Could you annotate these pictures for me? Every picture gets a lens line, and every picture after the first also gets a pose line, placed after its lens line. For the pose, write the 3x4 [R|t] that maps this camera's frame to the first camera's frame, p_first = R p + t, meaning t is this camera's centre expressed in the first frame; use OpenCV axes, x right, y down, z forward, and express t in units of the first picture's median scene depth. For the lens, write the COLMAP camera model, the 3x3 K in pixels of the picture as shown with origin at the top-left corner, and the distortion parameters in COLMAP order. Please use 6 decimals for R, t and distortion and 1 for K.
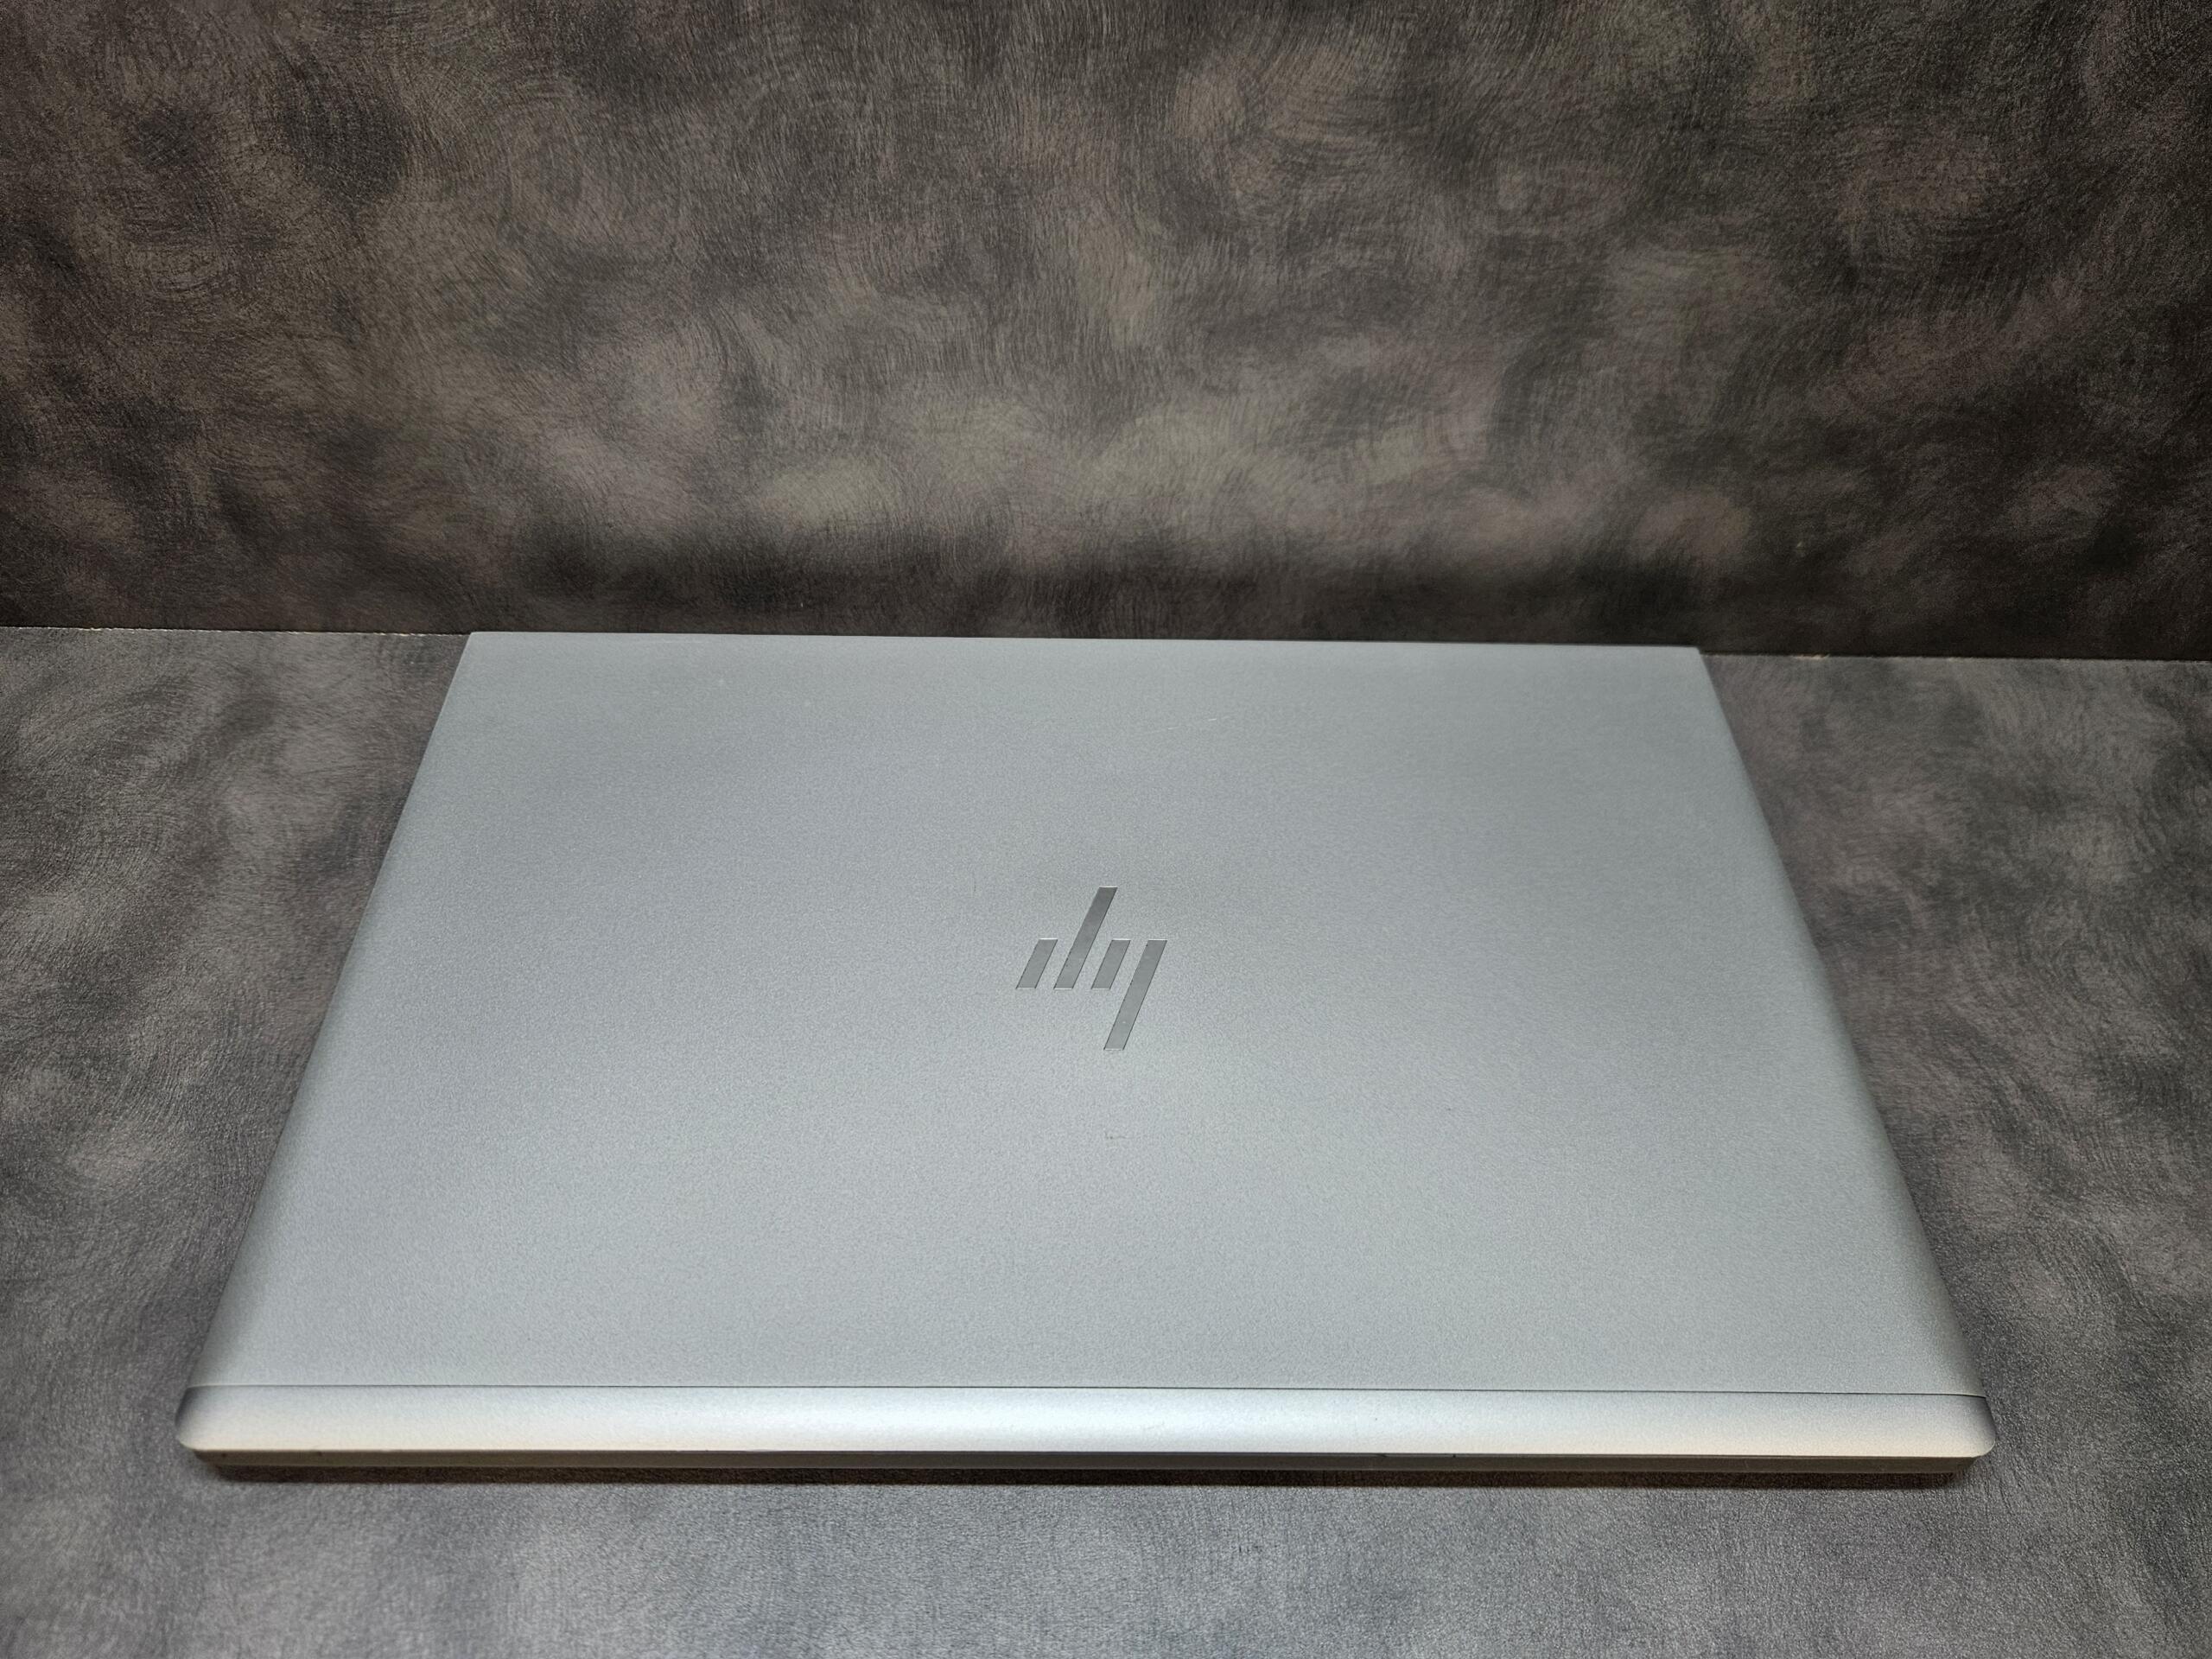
lens RADIAL K [[1485.6, 0, 1082.1], [0, 1485.6, 830.1], [0, 0, 1]] dist [0.045314, -0.048970]
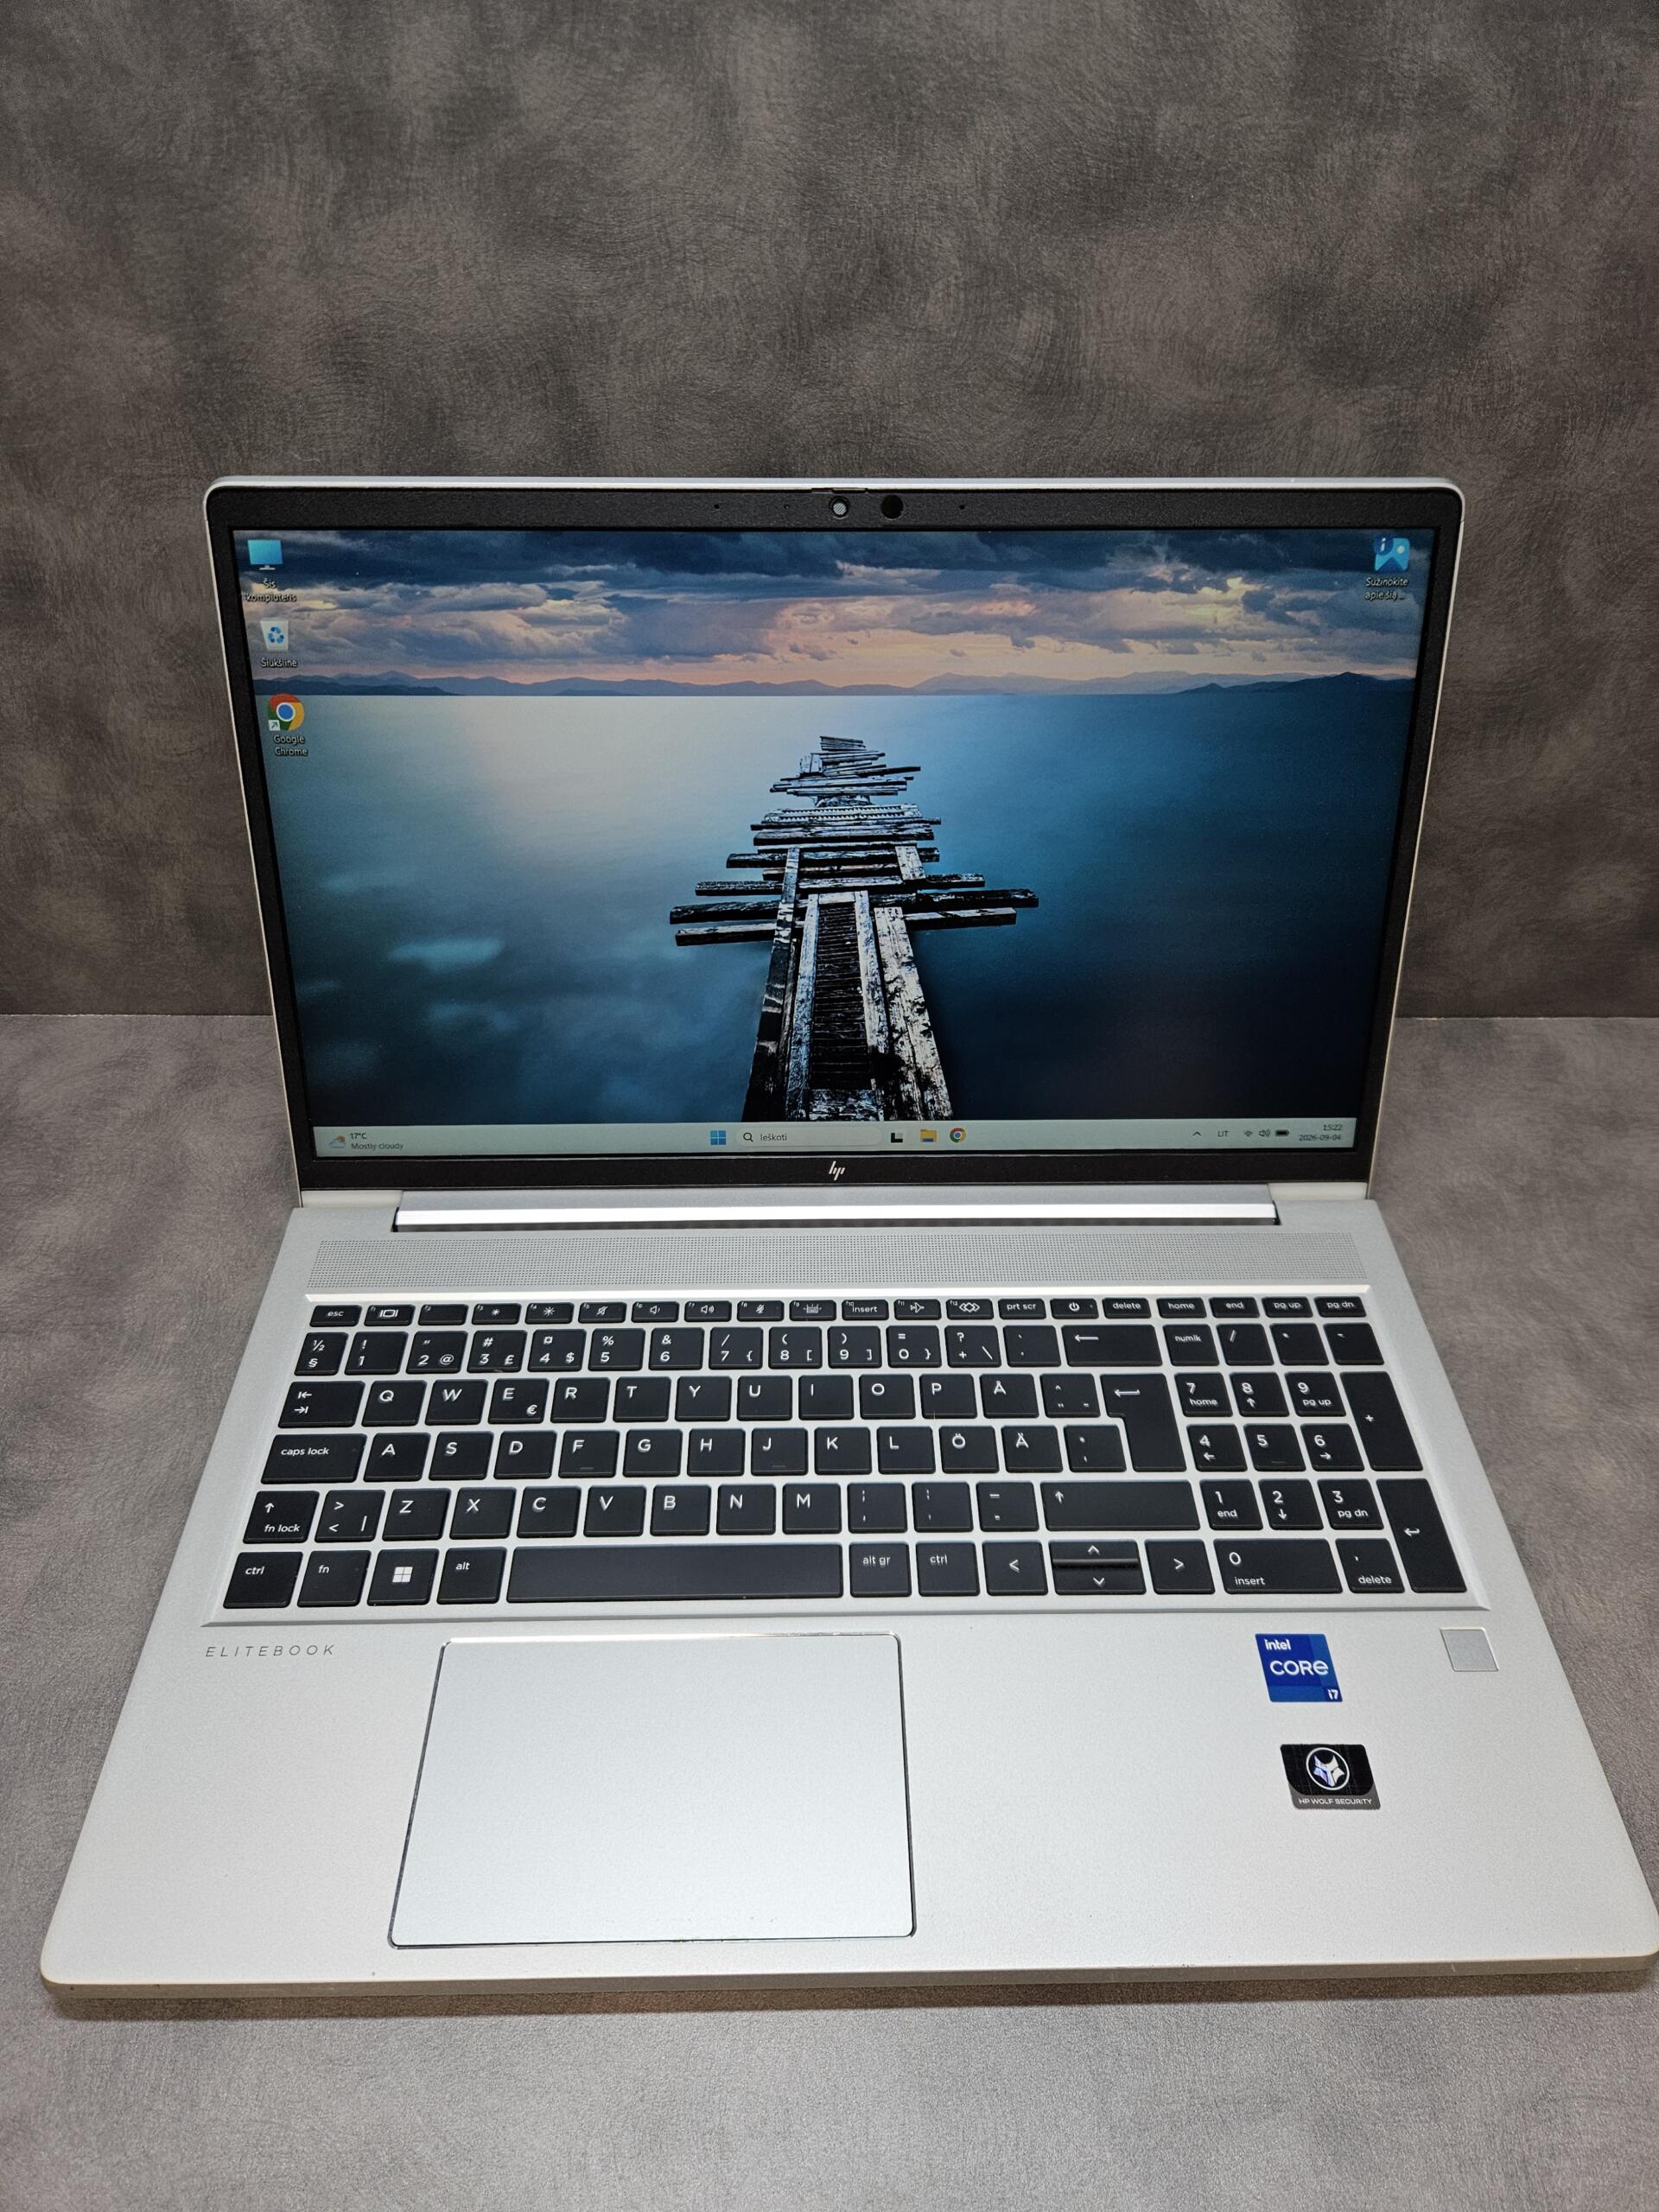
lens RADIAL K [[1463.3, 0, 826.5], [0, 1463.3, 1089.3], [0, 0, 1]] dist [0.043840, -0.053686]
pose [[0.999887, -0.014037, -0.005356, -0.016128], [0.013276, 0.992395, -0.122375, 0.103868], [0.007034, 0.122290, 0.992469, -0.261432]]
